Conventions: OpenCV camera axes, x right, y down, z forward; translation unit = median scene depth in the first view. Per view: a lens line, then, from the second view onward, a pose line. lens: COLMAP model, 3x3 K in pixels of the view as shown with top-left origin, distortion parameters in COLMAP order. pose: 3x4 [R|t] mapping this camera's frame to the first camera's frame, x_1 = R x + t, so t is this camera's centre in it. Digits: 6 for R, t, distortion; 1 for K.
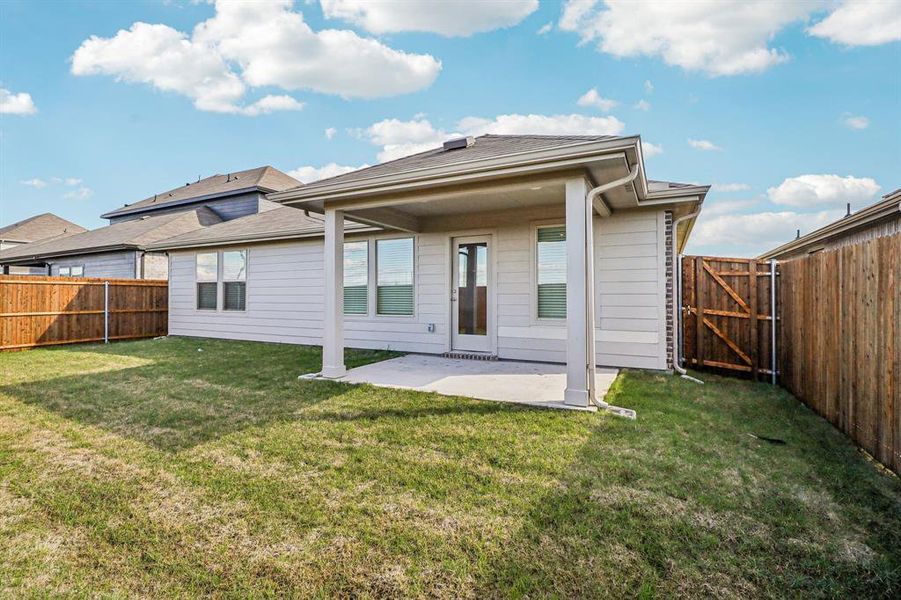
lens RADIAL K [[430.8, 0, 452.5], [0, 430.8, 290.3], [0, 0, 1]] dist [-0.002089, -0.000468]
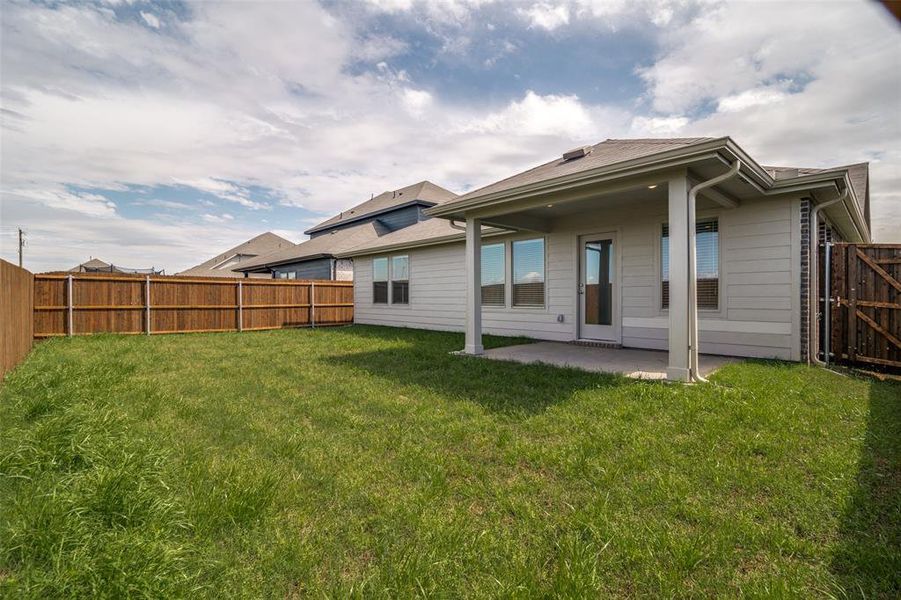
lens RADIAL K [[417.4, 0, 454.6], [0, 417.4, 298.9], [0, 0, 1]] dist [-0.014955, -0.000022]
pose [[0.943274, -0.000523, -0.332015, 0.050134], [0.007570, 0.999773, 0.019932, 0.013116], [0.331929, -0.021315, 0.943064, -0.103792]]
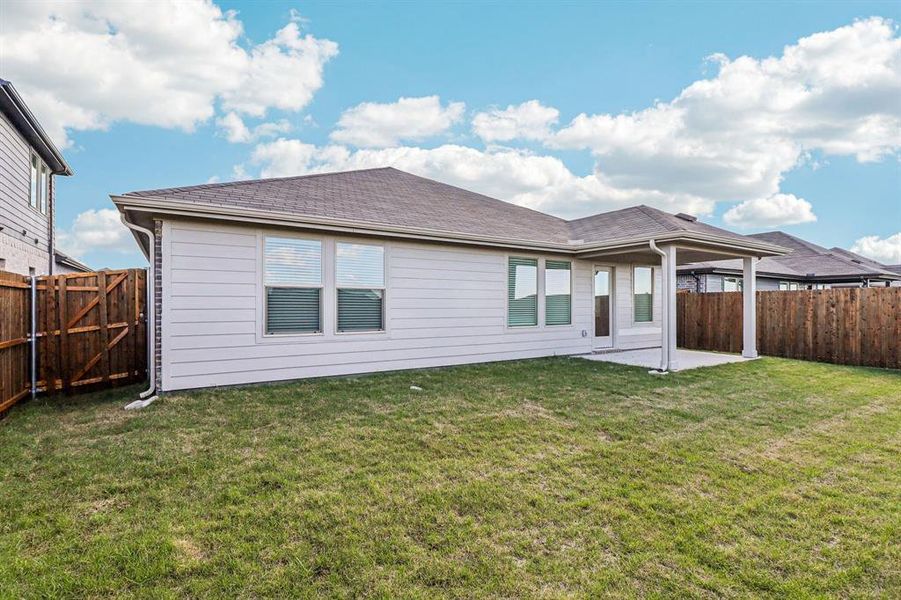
lens RADIAL K [[430.8, 0, 452.5], [0, 430.8, 290.3], [0, 0, 1]] dist [-0.002089, -0.000468]
pose [[0.510742, 0.033171, 0.859094, -1.346503], [-0.006382, 0.999374, -0.034793, 0.007412], [-0.859710, 0.012288, 0.510634, 0.696291]]
